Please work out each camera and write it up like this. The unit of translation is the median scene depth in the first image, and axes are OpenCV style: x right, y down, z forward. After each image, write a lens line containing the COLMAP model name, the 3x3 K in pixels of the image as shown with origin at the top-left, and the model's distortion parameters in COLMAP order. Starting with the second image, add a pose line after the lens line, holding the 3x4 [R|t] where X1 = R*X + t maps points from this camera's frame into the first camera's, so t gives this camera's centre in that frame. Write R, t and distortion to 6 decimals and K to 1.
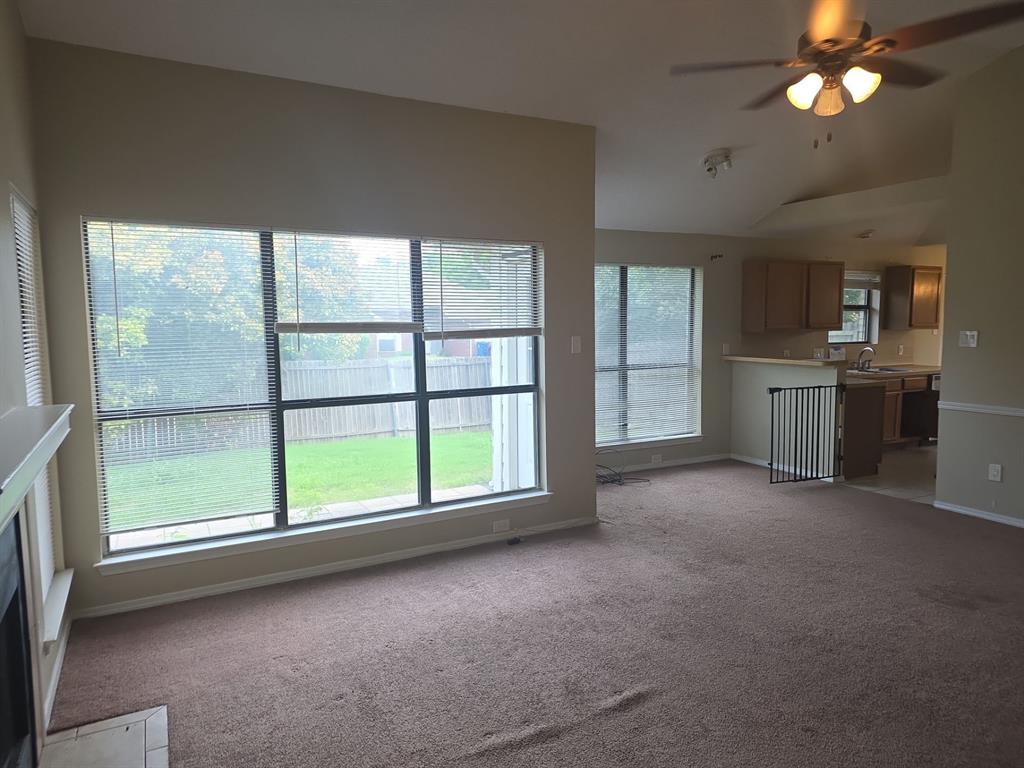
lens RADIAL K [[674.9, 0, 506.2], [0, 674.9, 388.2], [0, 0, 1]] dist [0.083036, -0.069603]
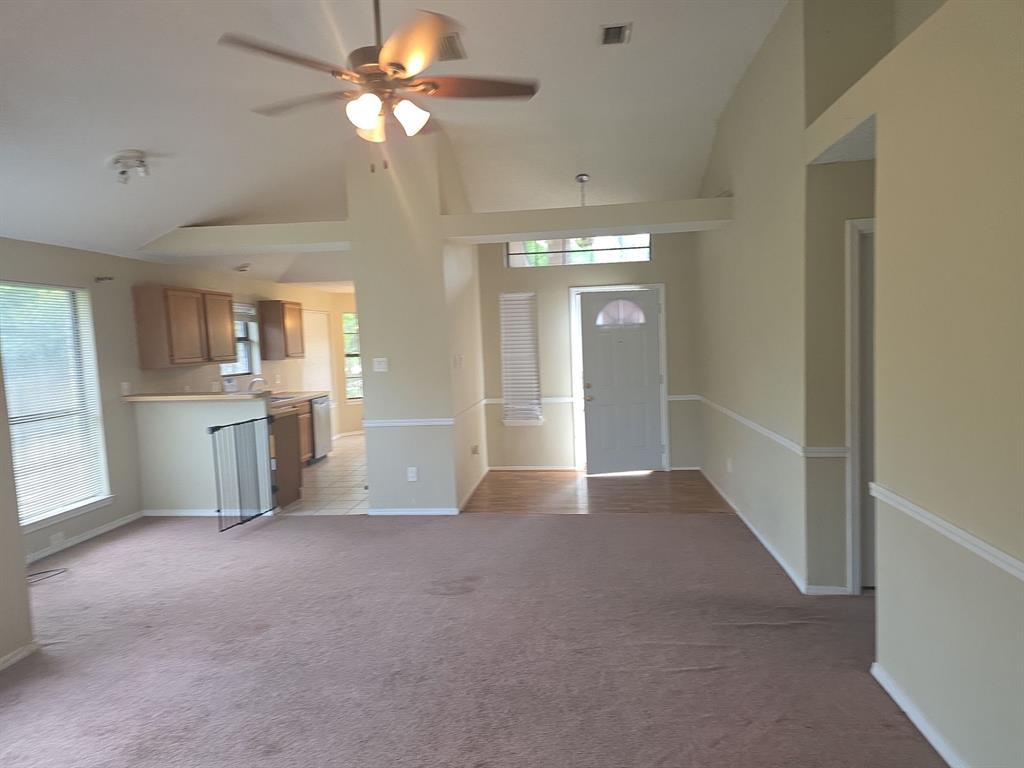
lens RADIAL K [[674.9, 0, 502.9], [0, 674.9, 394.8], [0, 0, 1]] dist [0.083036, -0.069603]
pose [[0.574848, -0.079433, 0.814395, -0.145886], [0.111648, 0.993583, 0.018102, -0.019558], [-0.810607, 0.080520, 0.580028, 0.183410]]
